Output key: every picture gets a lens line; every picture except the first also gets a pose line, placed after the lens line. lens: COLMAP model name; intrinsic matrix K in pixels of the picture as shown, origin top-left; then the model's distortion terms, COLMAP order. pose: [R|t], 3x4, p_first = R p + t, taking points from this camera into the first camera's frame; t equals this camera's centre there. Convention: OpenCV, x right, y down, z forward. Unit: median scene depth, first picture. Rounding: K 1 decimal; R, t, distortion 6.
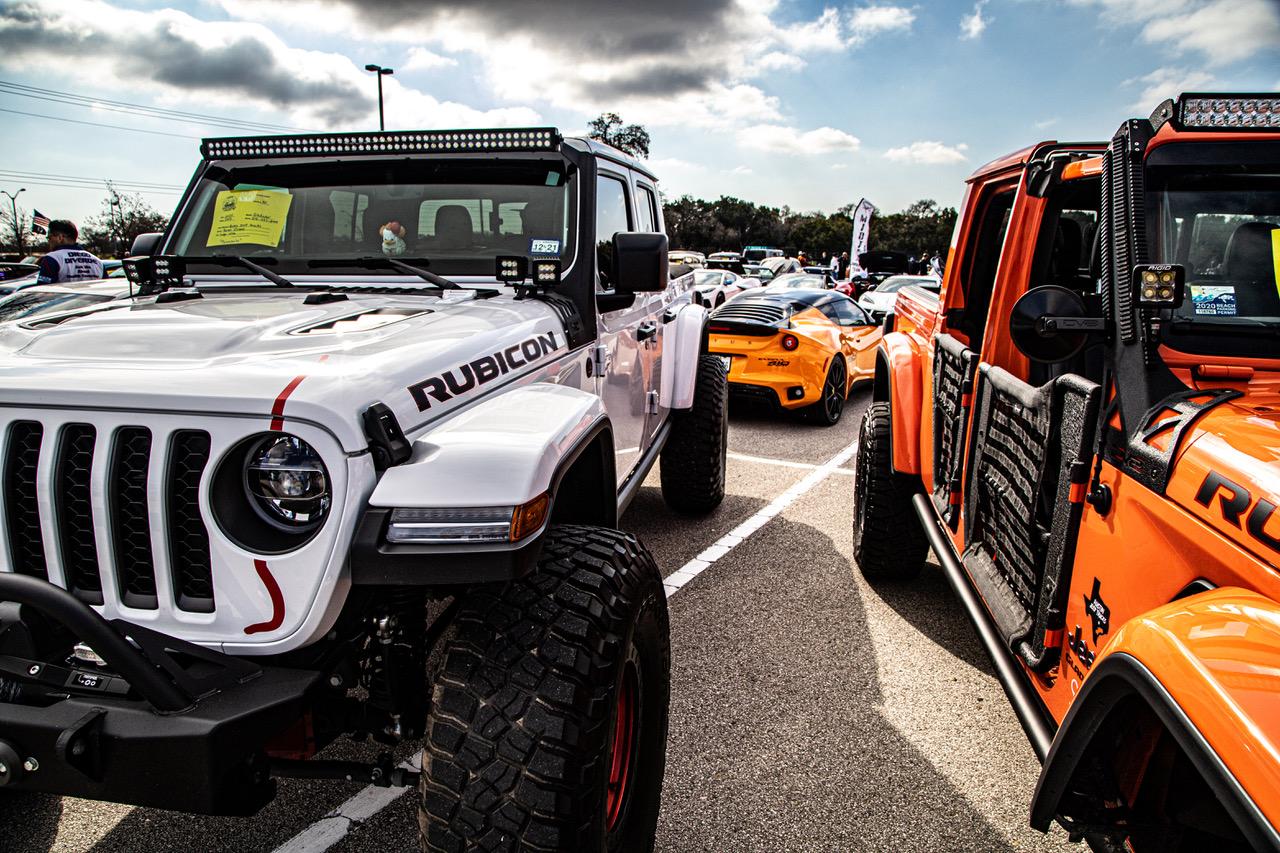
lens RADIAL K [[866.0, 0, 640.0], [0, 866.0, 426.5], [0, 0, 1]] dist [-0.090813, 0.000814]
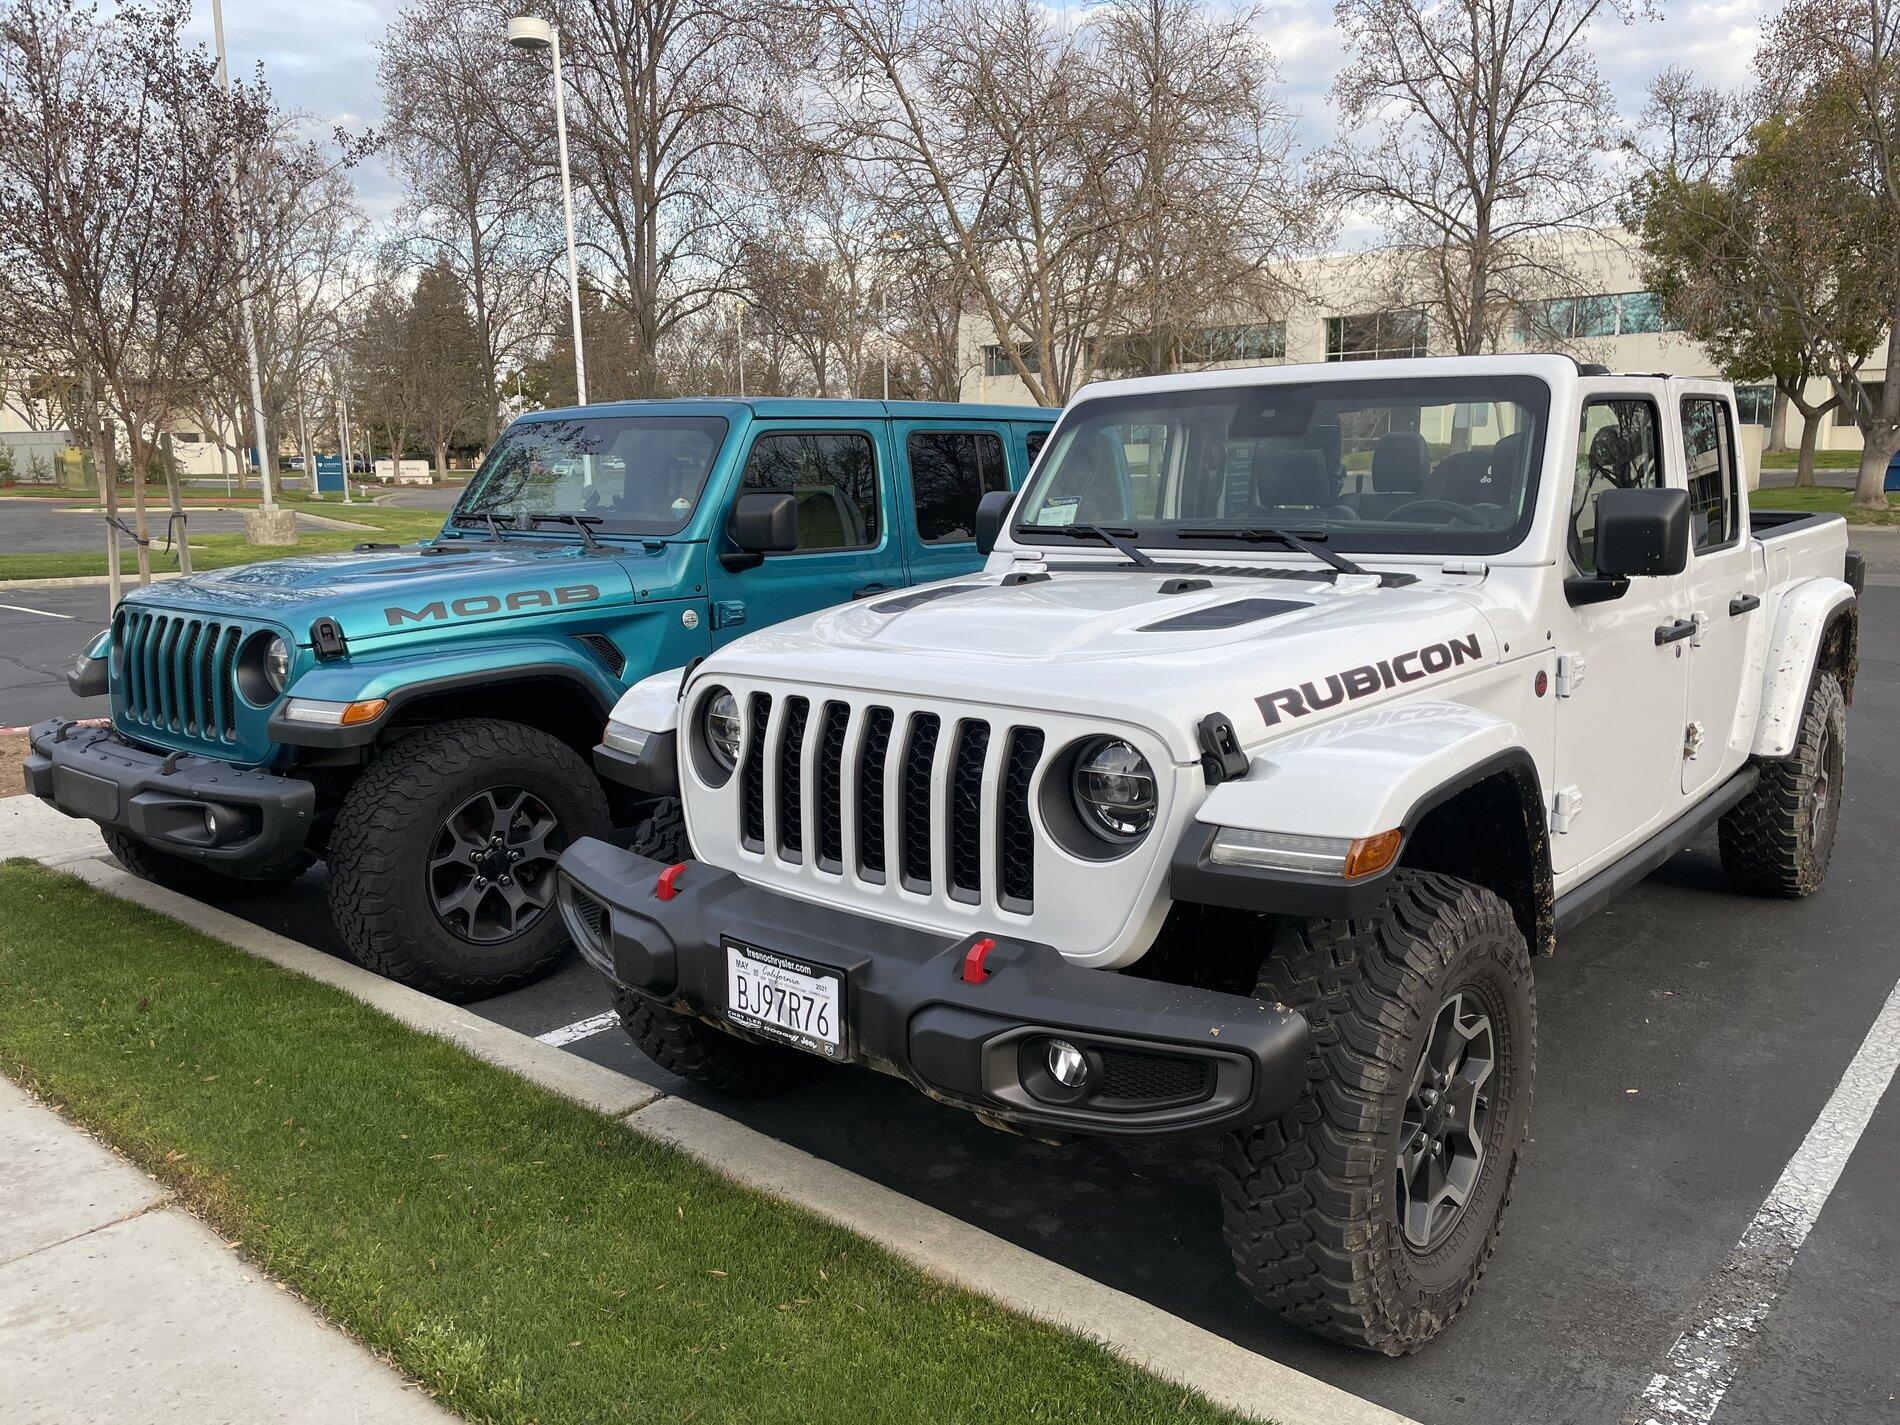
lens RADIAL K [[1423.2, 0, 957.4], [0, 1423.2, 814.2], [0, 0, 1]] dist [0.096639, 0.000360]
pose [[0.857930, 0.102792, -0.503378, 0.231637], [-0.083102, 0.994643, 0.061476, 0.009106], [0.507001, -0.010911, 0.861876, -0.452575]]
